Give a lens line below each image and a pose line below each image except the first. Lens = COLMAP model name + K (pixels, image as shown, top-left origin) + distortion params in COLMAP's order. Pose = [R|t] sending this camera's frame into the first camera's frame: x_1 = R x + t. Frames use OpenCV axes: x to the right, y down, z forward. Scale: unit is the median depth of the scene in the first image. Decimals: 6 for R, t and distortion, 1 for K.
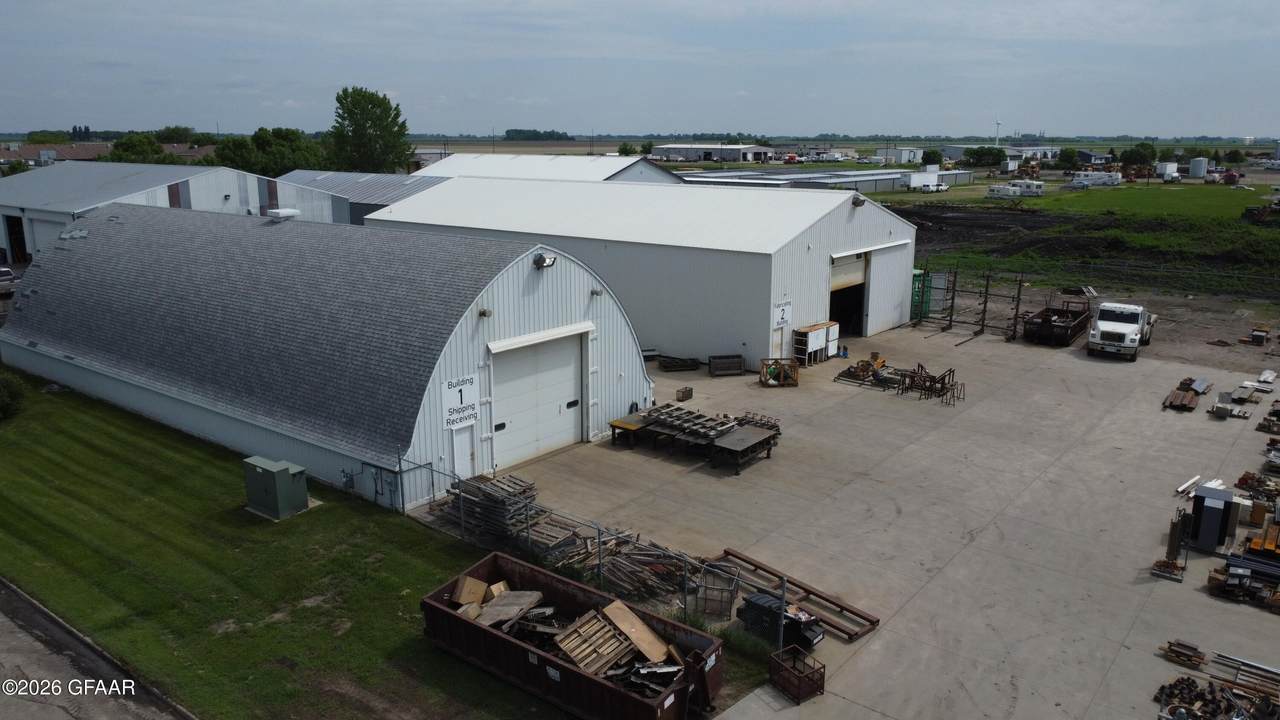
lens RADIAL K [[956.9, 0, 640.0], [0, 956.9, 360.0], [0, 0, 1]] dist [0.019759, 0.001886]
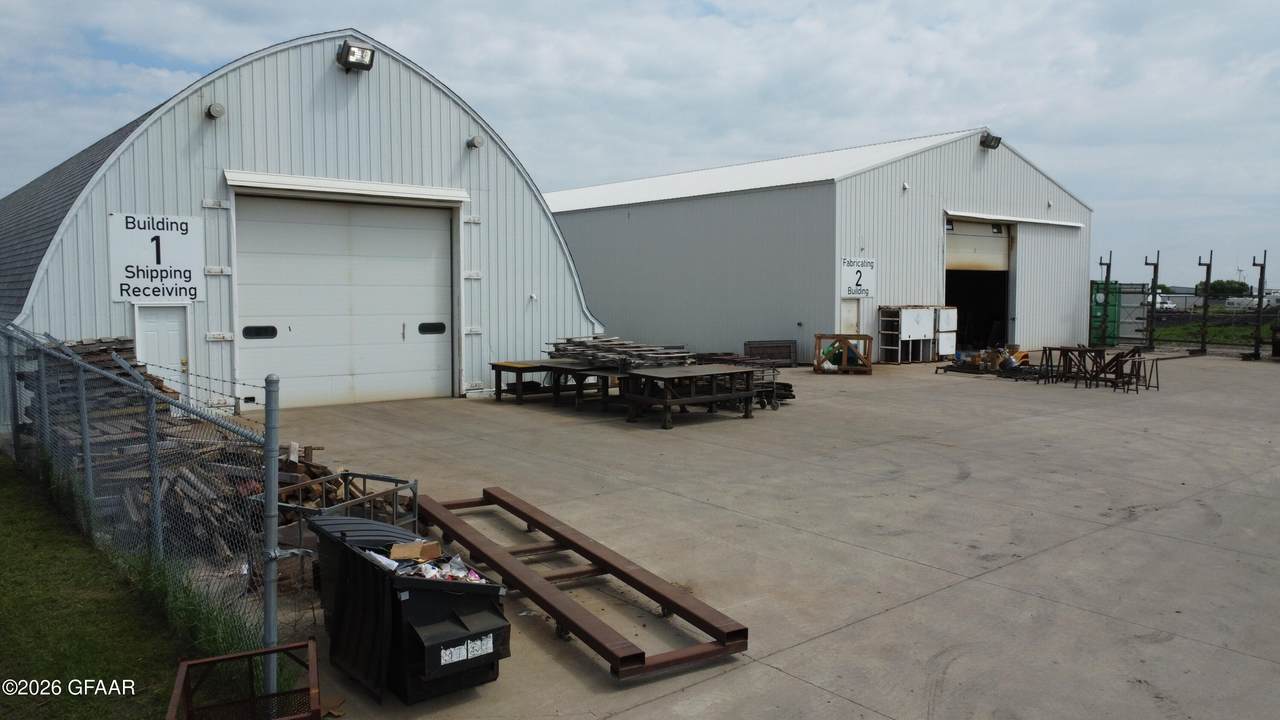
lens RADIAL K [[956.9, 0, 640.0], [0, 956.9, 360.0], [0, 0, 1]] dist [0.019759, 0.001886]
pose [[0.978299, 0.013351, -0.206770, 0.180554], [-0.046585, 0.986545, -0.156713, 0.152932], [0.201895, 0.162945, 0.965757, 0.445307]]
